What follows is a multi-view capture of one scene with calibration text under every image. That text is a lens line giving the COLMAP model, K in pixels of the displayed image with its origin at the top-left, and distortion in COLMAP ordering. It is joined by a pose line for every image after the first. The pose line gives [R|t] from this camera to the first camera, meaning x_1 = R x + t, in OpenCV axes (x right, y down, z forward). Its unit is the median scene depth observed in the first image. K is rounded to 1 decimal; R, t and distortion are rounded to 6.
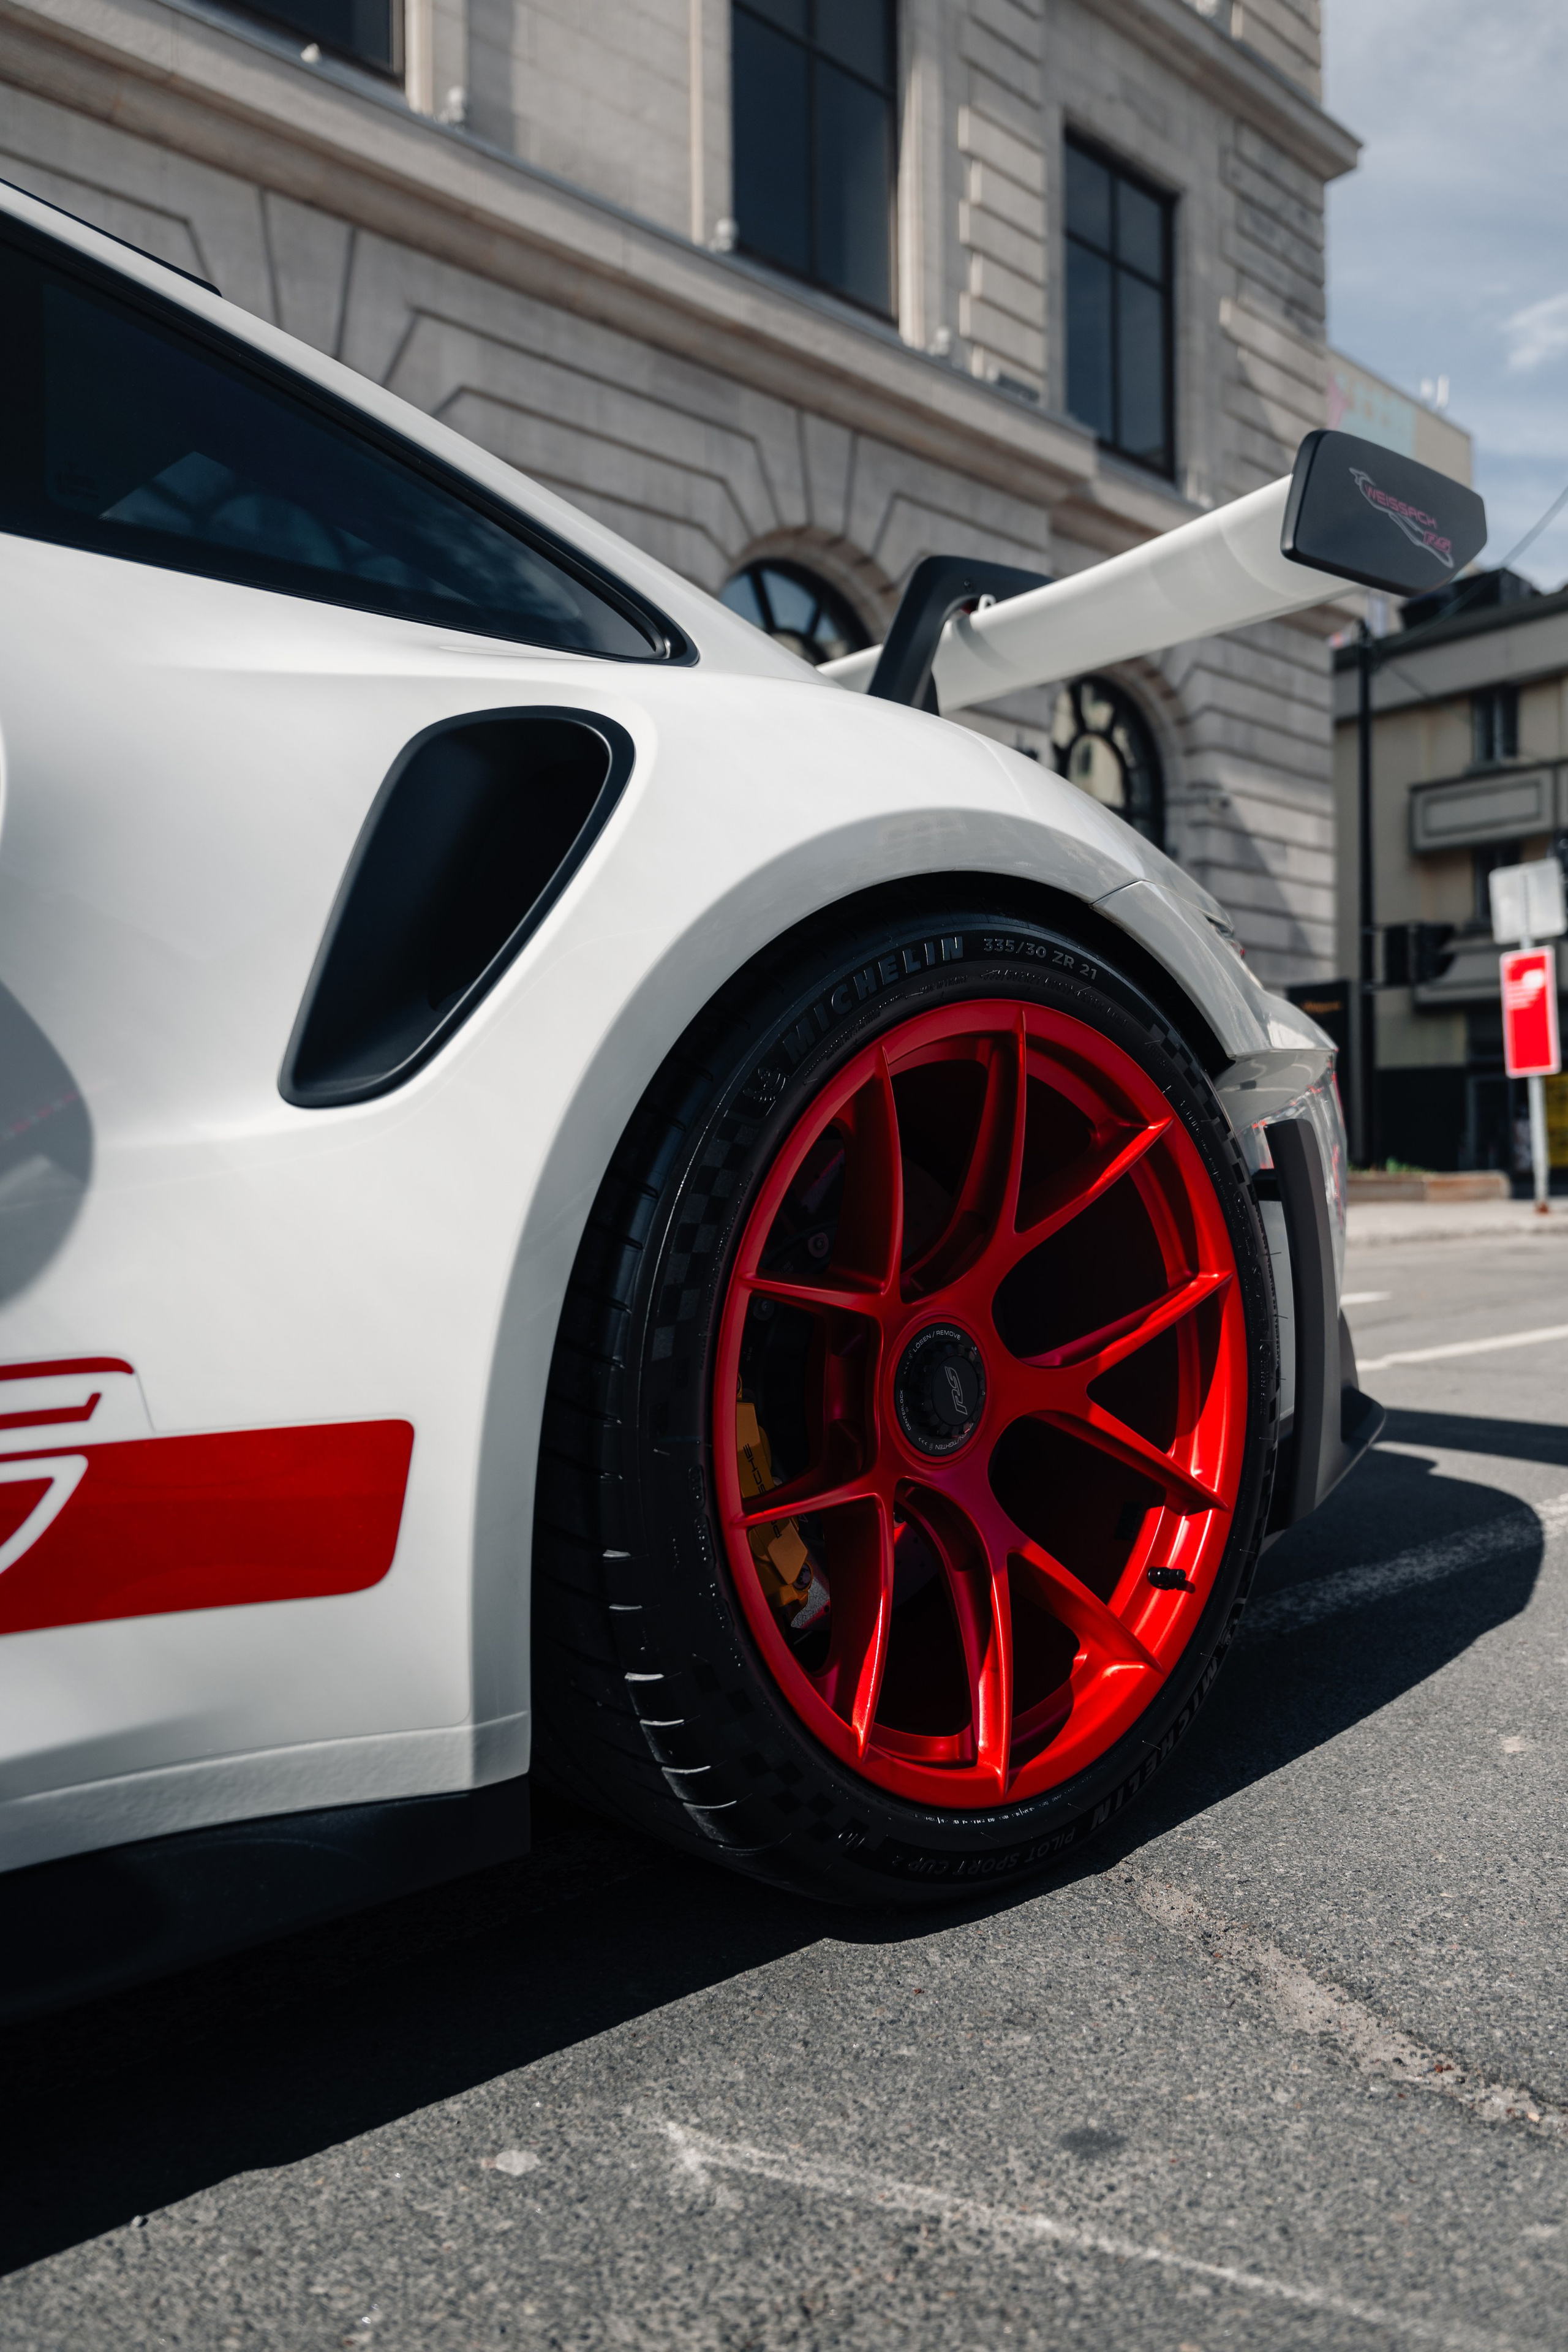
lens RADIAL K [[1653.8, 0, 784.0], [0, 1653.8, 1176.0], [0, 0, 1]] dist [-0.004173, -0.002487]
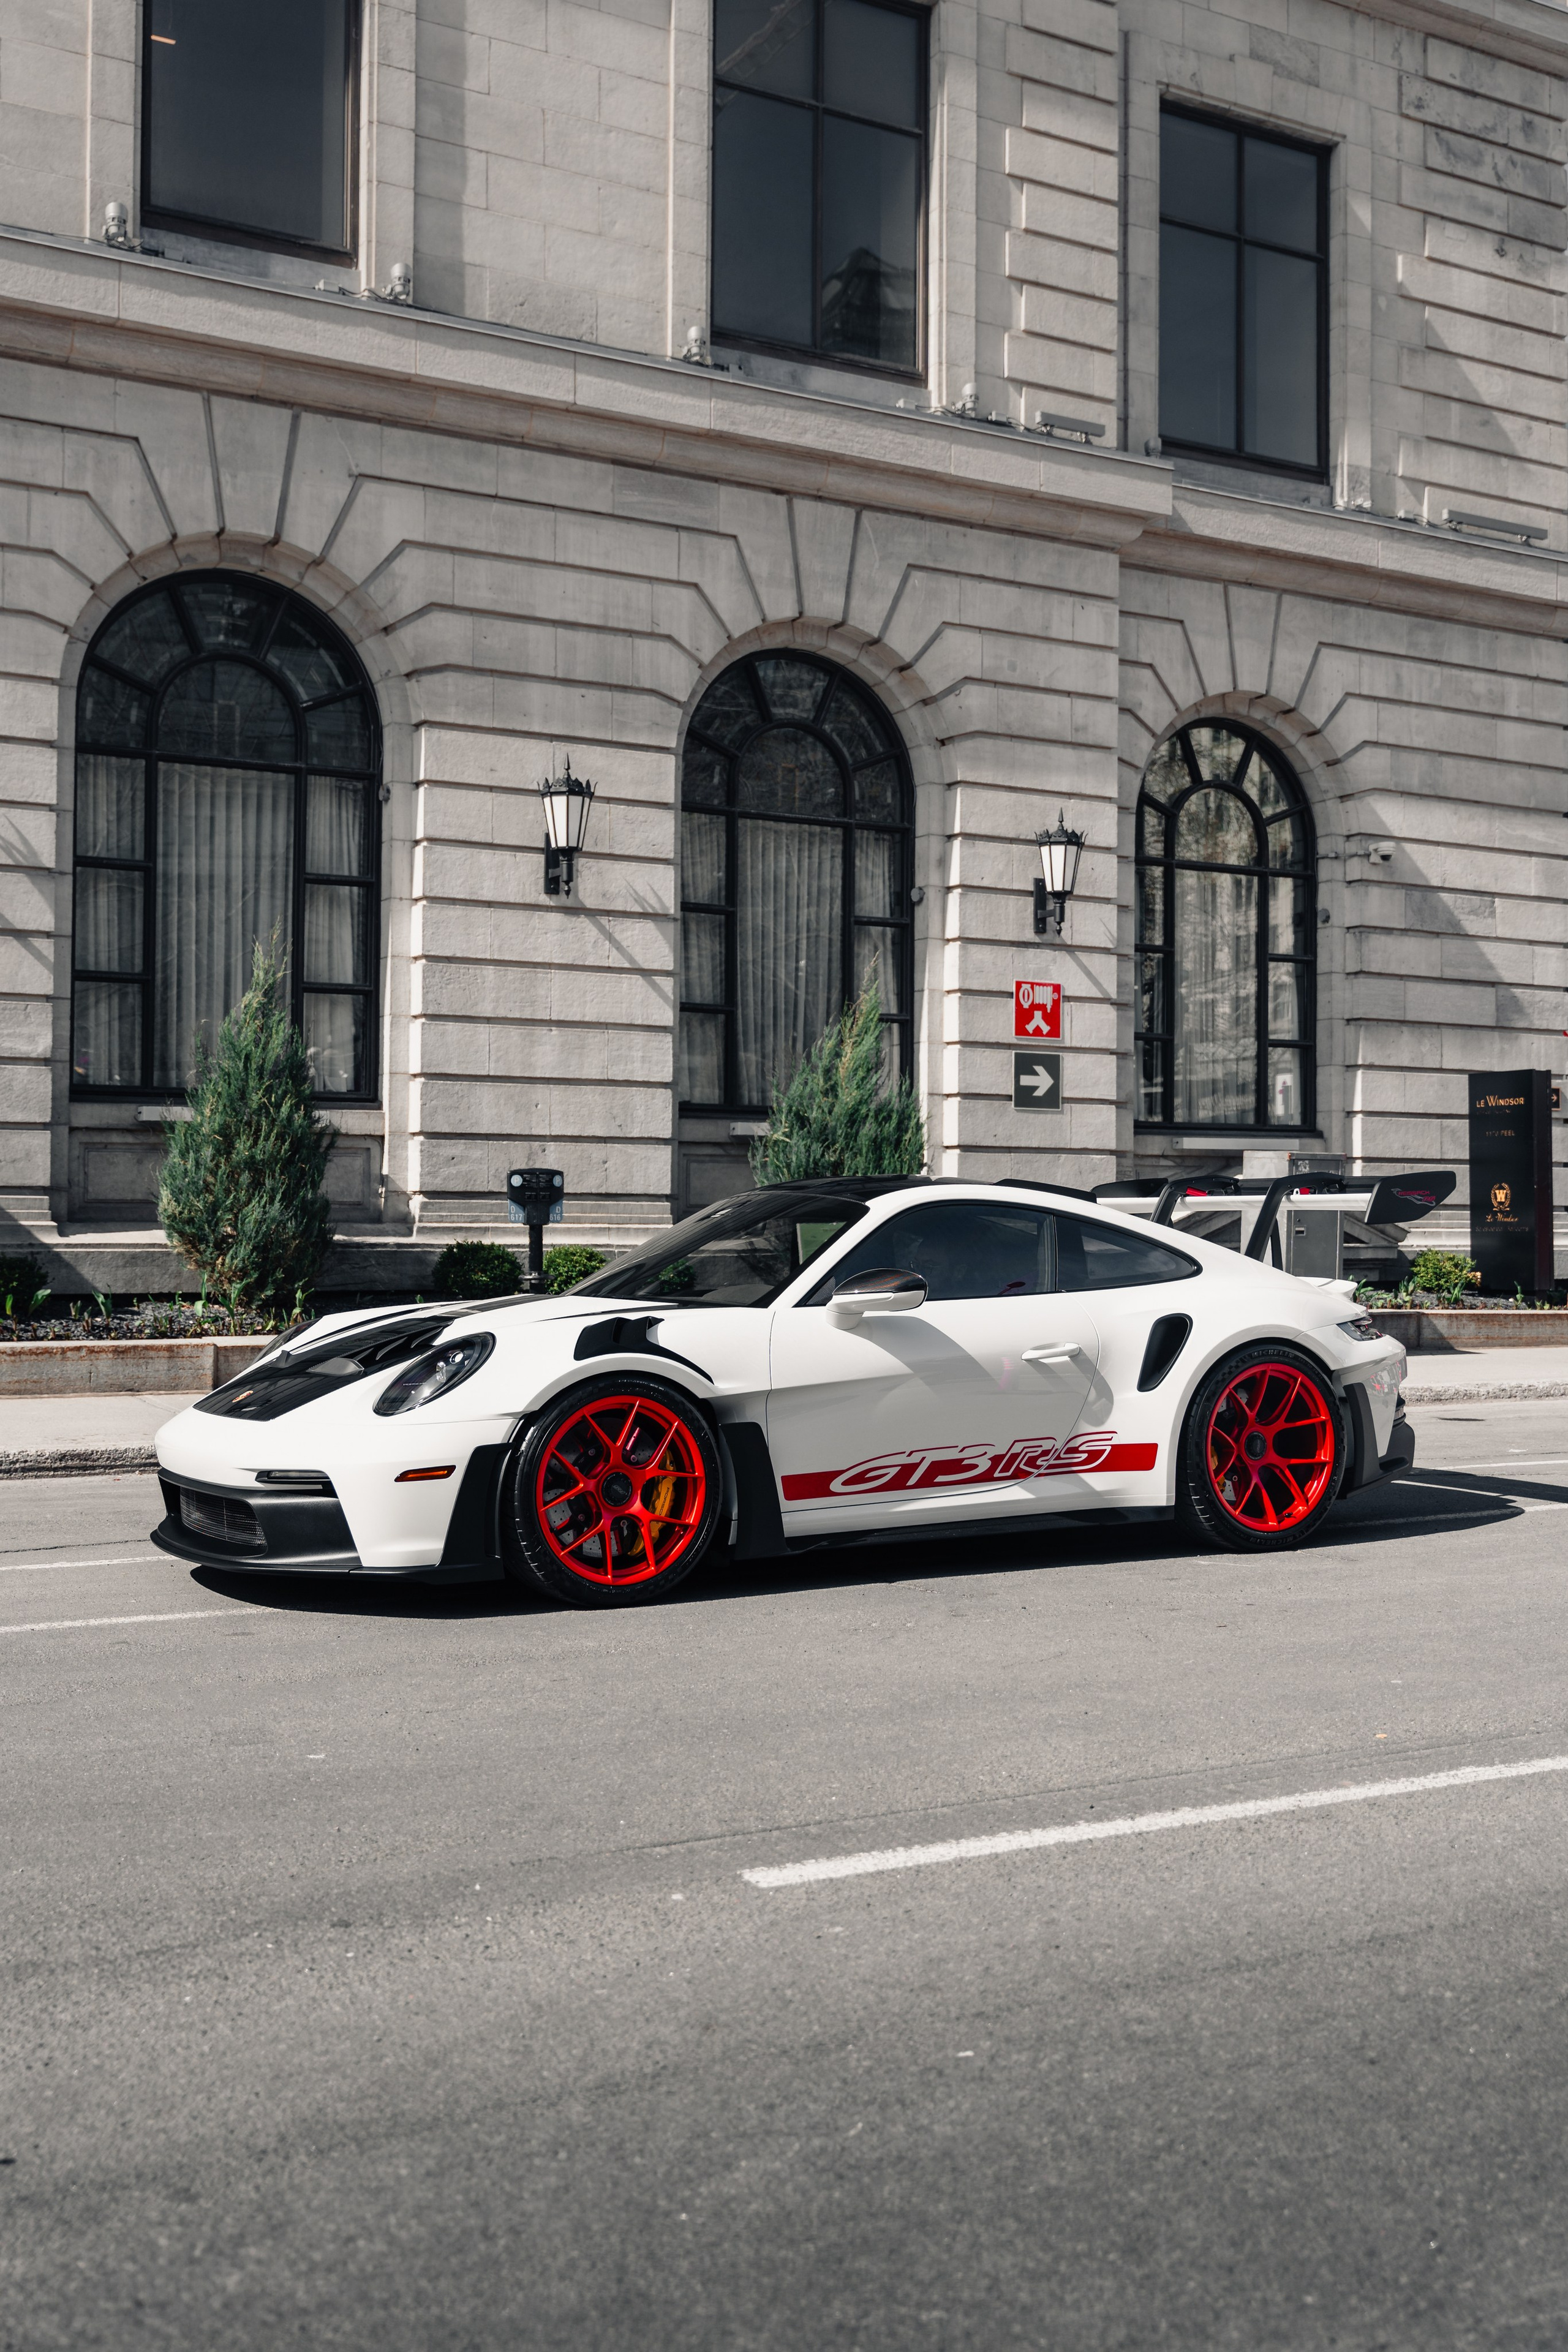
lens RADIAL K [[2507.6, 0, 784.0], [0, 2507.6, 1176.0], [0, 0, 1]] dist [-0.001507, 0.001138]
pose [[0.975233, 0.010338, -0.220939, 0.320650], [-0.014546, 0.999742, -0.017425, -0.047902], [0.220702, 0.020207, 0.975132, -0.387118]]
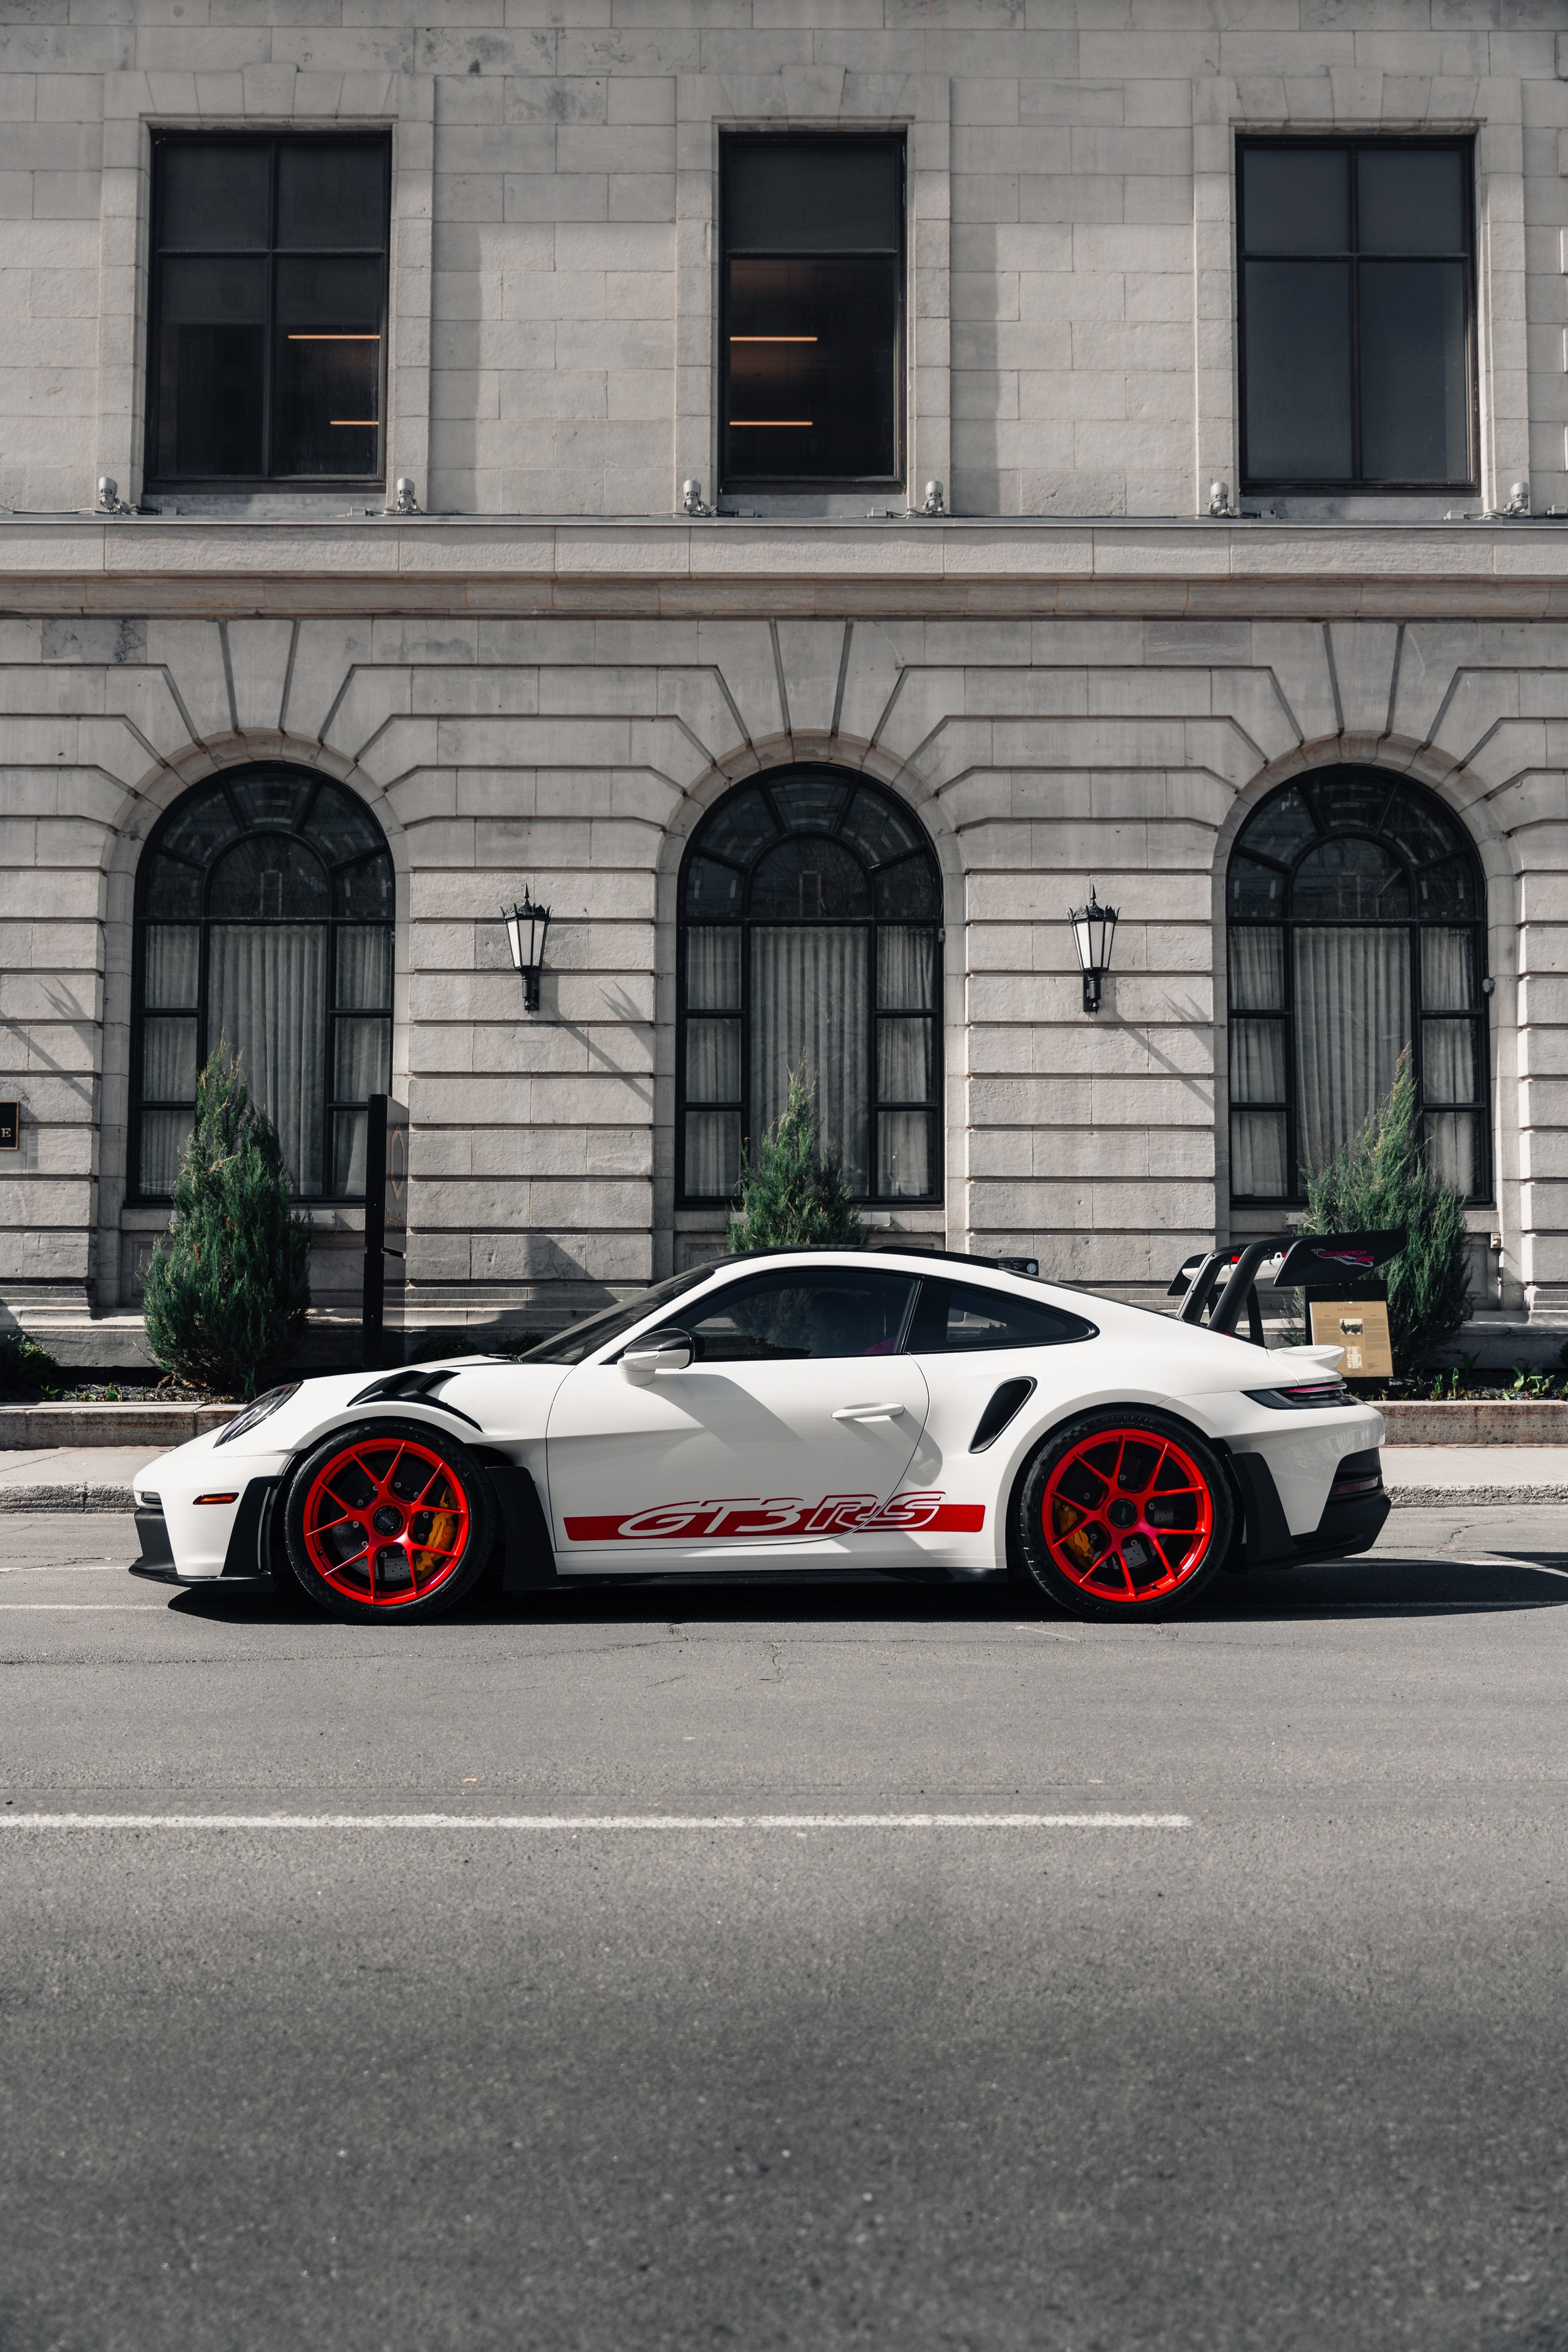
lens RADIAL K [[2166.8, 0, 799.7], [0, 2166.8, 1187.2], [0, 0, 1]] dist [-0.006687, 0.005725]
pose [[0.730154, -0.032638, -0.682503, 0.649012], [-0.009207, 0.998298, -0.057589, -0.040476], [0.683221, 0.048333, 0.728610, -0.160579]]
